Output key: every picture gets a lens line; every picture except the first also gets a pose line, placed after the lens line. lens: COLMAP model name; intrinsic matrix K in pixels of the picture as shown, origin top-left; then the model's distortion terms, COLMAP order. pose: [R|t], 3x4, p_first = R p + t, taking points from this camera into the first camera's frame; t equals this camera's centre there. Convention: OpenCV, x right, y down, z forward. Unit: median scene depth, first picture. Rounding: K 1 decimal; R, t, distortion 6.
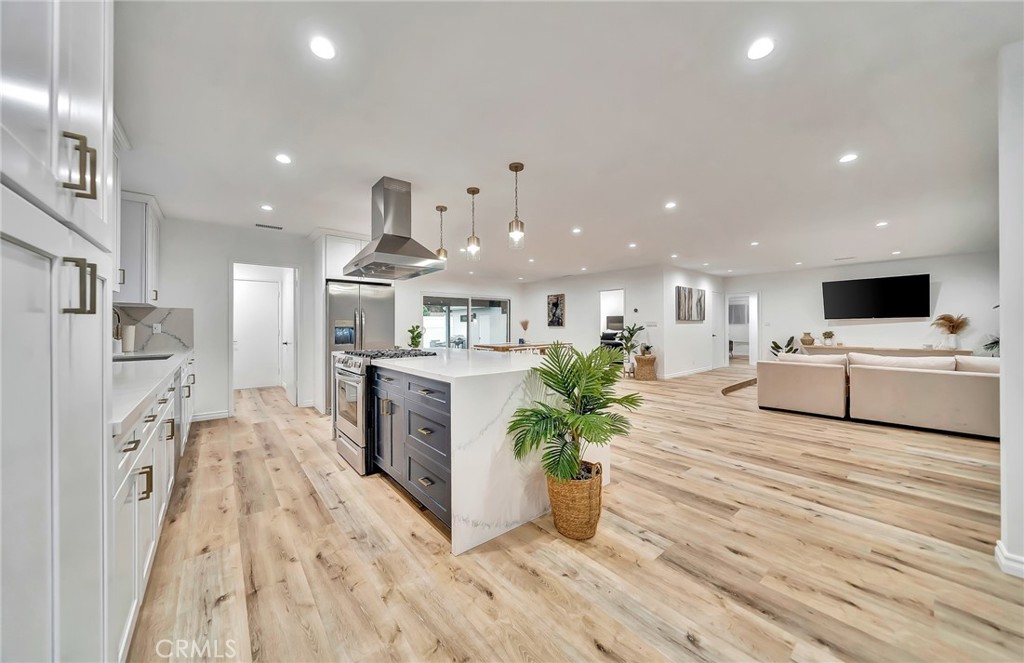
lens RADIAL K [[364.4, 0, 512.0], [0, 364.4, 331.5], [0, 0, 1]] dist [-0.000444, -0.000081]
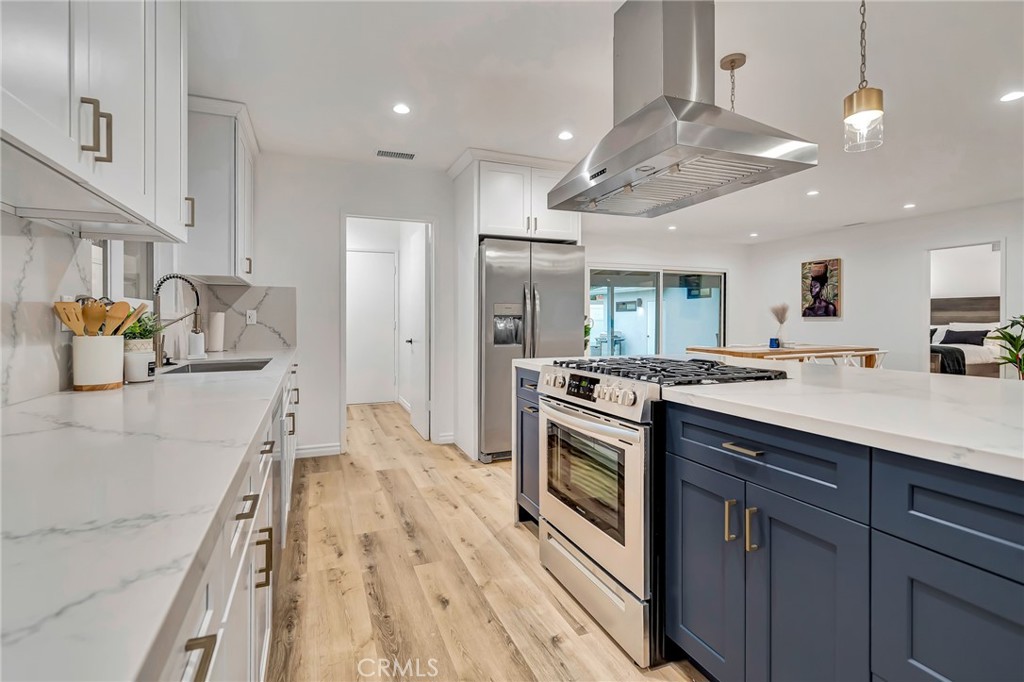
lens RADIAL K [[500.1, 0, 512.4], [0, 500.1, 334.0], [0, 0, 1]] dist [-0.001158, -0.000159]
pose [[0.955056, 0.010174, -0.296251, -0.231874], [-0.005636, 0.999853, 0.016168, 0.005236], [0.296372, -0.013771, 0.954973, 0.250916]]
